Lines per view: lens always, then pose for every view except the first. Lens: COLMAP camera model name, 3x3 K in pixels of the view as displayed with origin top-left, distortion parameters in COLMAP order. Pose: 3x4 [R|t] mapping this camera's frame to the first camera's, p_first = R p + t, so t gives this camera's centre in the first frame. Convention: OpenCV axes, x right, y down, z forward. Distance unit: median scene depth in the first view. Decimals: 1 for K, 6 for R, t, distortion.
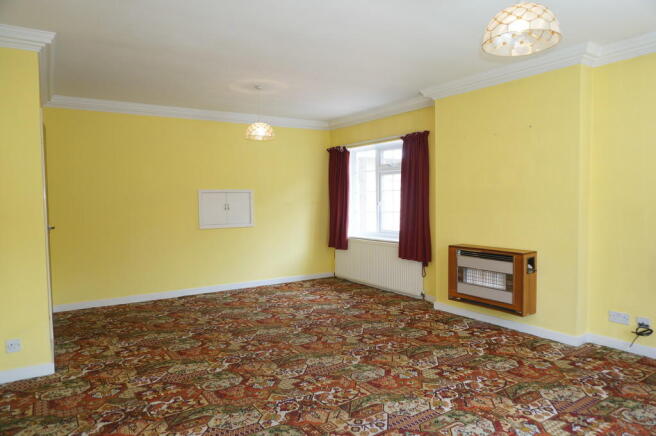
lens RADIAL K [[443.6, 0, 328.0], [0, 443.6, 218.0], [0, 0, 1]] dist [0.001821, 0.000746]
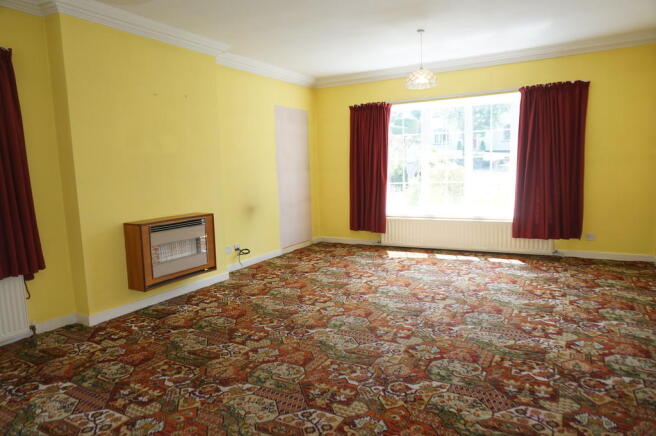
lens RADIAL K [[443.6, 0, 328.0], [0, 443.6, 218.0], [0, 0, 1]] dist [0.001821, 0.000746]
pose [[-0.478467, -0.074487, 0.874940, -0.831685], [0.067925, 0.990271, 0.121451, -0.032418], [-0.875474, 0.117541, -0.468753, 1.557386]]
